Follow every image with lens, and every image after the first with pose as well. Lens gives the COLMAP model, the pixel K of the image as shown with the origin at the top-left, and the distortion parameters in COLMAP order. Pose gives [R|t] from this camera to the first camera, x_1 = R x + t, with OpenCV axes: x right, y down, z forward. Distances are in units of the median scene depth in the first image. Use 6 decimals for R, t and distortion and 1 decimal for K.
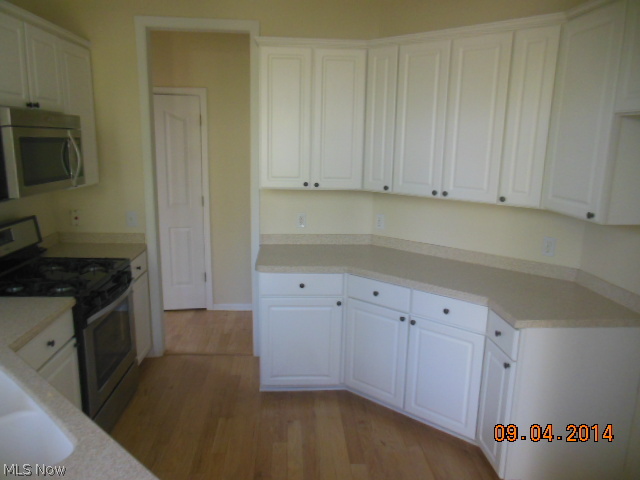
lens RADIAL K [[482.6, 0, 319.2], [0, 482.6, 245.2], [0, 0, 1]] dist [-0.033100, 0.028083]
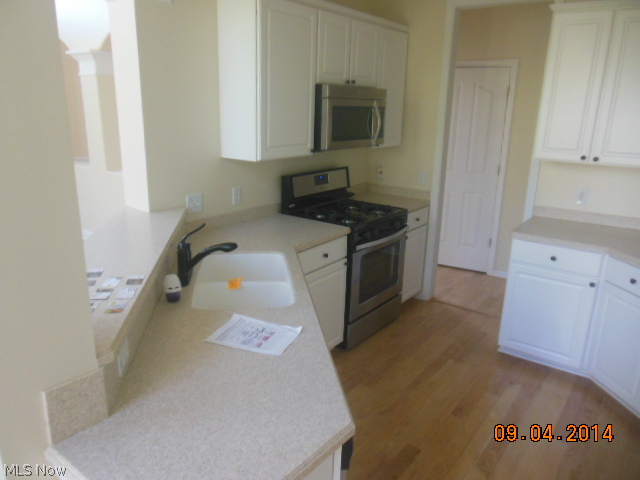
lens RADIAL K [[482.6, 0, 318.1], [0, 482.6, 238.7], [0, 0, 1]] dist [-0.033100, 0.028083]
pose [[0.763444, 0.170689, -0.622911, 0.196662], [-0.143750, 0.985161, 0.093772, 0.019861], [0.629674, 0.017954, 0.776652, -0.071752]]
